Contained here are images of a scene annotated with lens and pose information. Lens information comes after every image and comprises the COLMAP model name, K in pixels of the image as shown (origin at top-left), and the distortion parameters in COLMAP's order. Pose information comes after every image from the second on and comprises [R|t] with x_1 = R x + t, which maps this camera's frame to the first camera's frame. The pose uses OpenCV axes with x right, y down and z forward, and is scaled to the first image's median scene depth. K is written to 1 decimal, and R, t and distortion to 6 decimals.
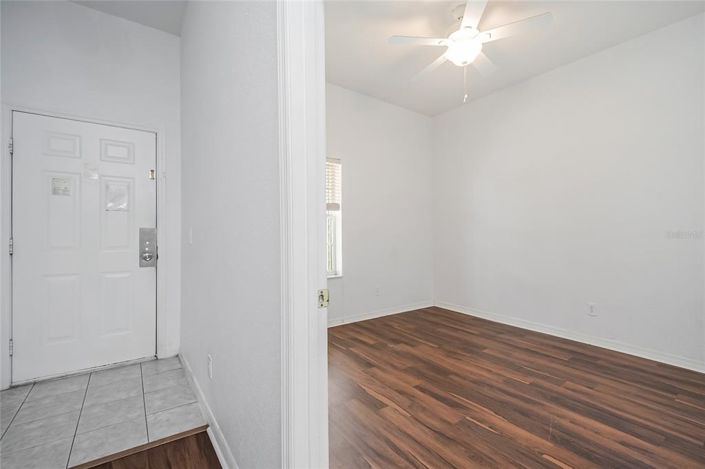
lens RADIAL K [[308.6, 0, 349.4], [0, 308.6, 235.2], [0, 0, 1]] dist [0.009032, -0.006860]
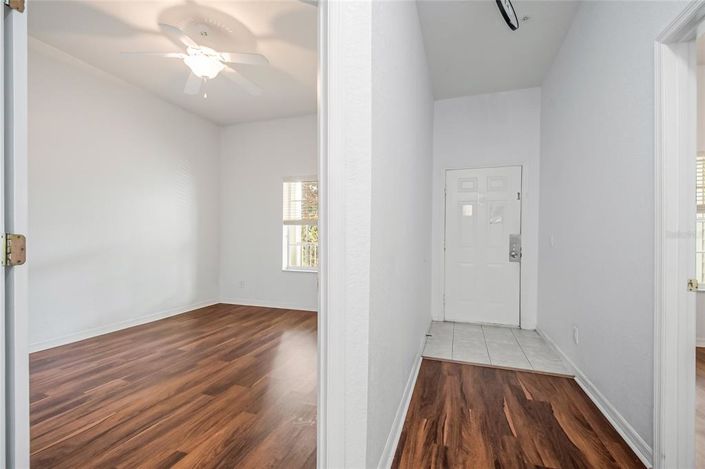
lens RADIAL K [[308.6, 0, 348.3], [0, 308.6, 239.1], [0, 0, 1]] dist [0.009032, -0.006860]
pose [[0.579643, 0.011350, -0.814792, 0.061340], [-0.004792, 0.999933, 0.010520, -0.013679], [0.814857, -0.002193, 0.579658, -0.457092]]
